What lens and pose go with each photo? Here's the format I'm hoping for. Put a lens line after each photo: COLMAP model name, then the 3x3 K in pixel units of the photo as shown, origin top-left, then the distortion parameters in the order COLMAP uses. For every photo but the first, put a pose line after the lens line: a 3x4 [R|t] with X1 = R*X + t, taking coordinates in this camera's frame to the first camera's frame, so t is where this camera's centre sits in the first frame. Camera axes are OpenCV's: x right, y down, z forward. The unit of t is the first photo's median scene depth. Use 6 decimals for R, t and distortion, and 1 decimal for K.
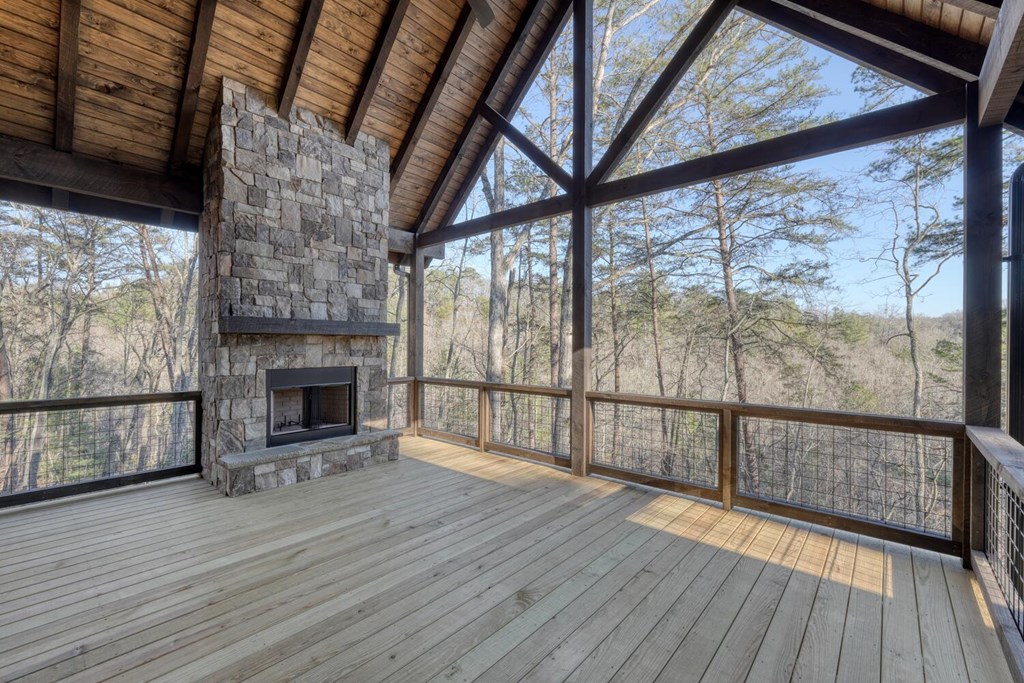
lens RADIAL K [[433.1, 0, 509.6], [0, 433.1, 341.5], [0, 0, 1]] dist [-0.009850, 0.005541]
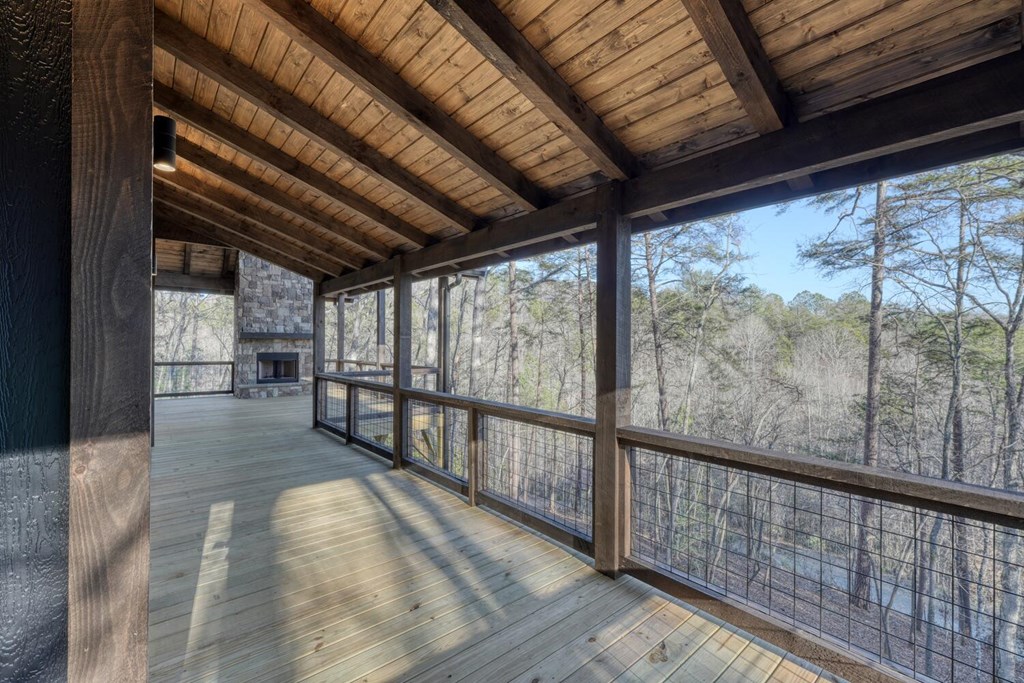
lens RADIAL K [[433.1, 0, 509.6], [0, 433.1, 341.5], [0, 0, 1]] dist [-0.009850, 0.005541]
pose [[0.989305, 0.001937, -0.145851, 1.223528], [-0.001957, 0.999998, 0.000007, -0.003111], [0.145851, 0.000279, 0.989307, -1.237363]]
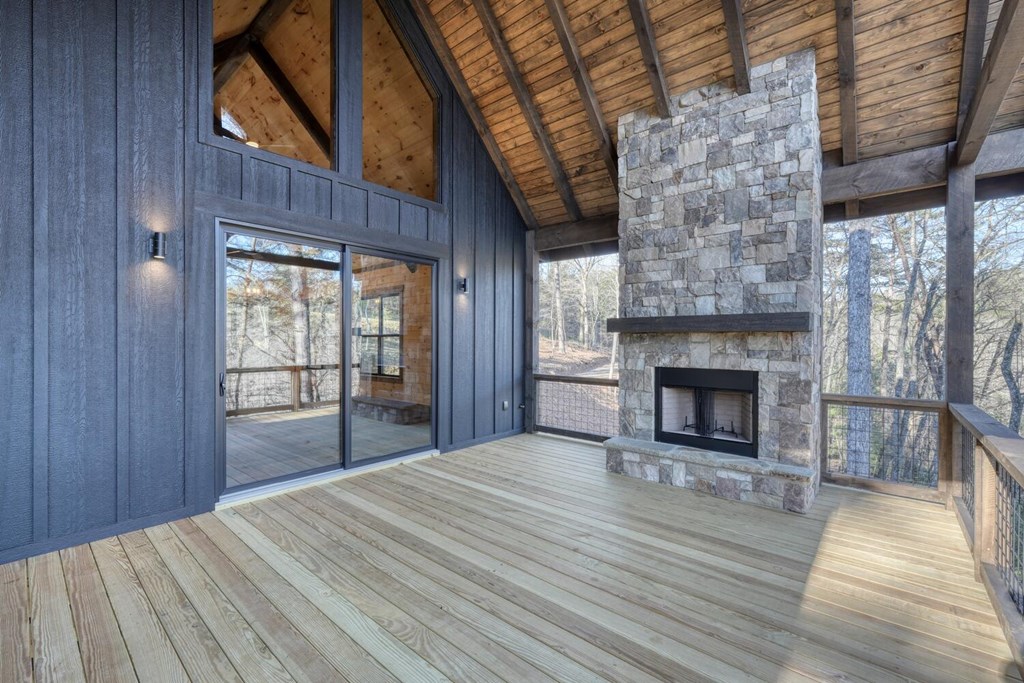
lens RADIAL K [[433.1, 0, 509.6], [0, 433.1, 341.5], [0, 0, 1]] dist [-0.009850, 0.005541]
pose [[0.005142, -0.003172, -0.999982, 0.474082], [0.002066, 0.999993, -0.003162, 0.006371], [0.999985, -0.002050, 0.005149, 0.624583]]
